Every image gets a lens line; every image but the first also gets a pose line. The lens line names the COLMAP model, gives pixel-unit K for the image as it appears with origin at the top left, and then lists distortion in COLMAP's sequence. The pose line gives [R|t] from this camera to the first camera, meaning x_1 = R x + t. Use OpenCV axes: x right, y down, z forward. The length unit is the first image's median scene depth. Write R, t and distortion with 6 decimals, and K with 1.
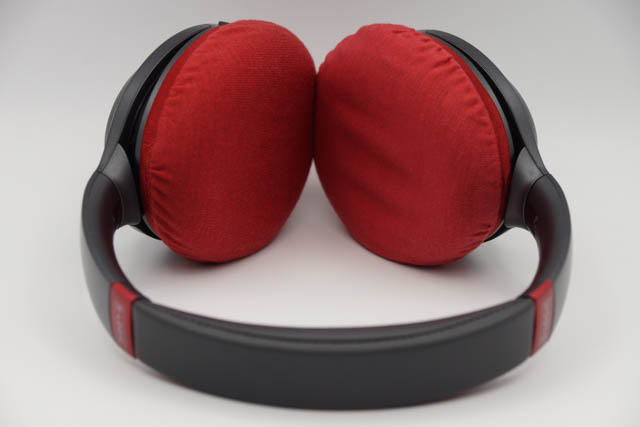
lens RADIAL K [[2098.7, 0, 320.0], [0, 2098.7, 213.5], [0, 0, 1]] dist [-0.015747, 0.014884]
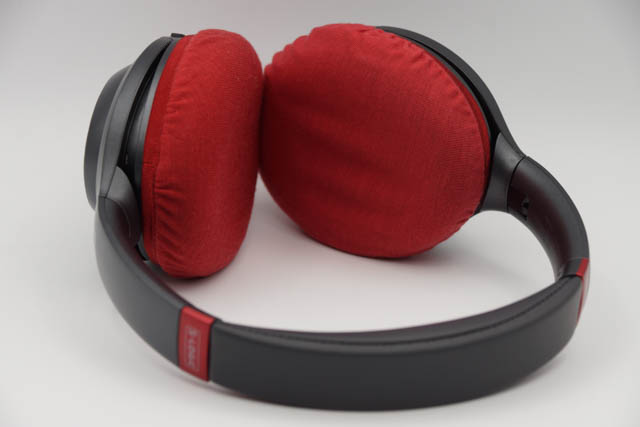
lens RADIAL K [[2098.7, 0, 320.0], [0, 2098.7, 213.5], [0, 0, 1]] dist [-0.015747, 0.014884]
pose [[0.955725, -0.099999, 0.276749, -0.278460], [0.097496, 0.994974, 0.022829, -0.024551], [-0.277641, 0.005164, 0.960671, 0.035996]]
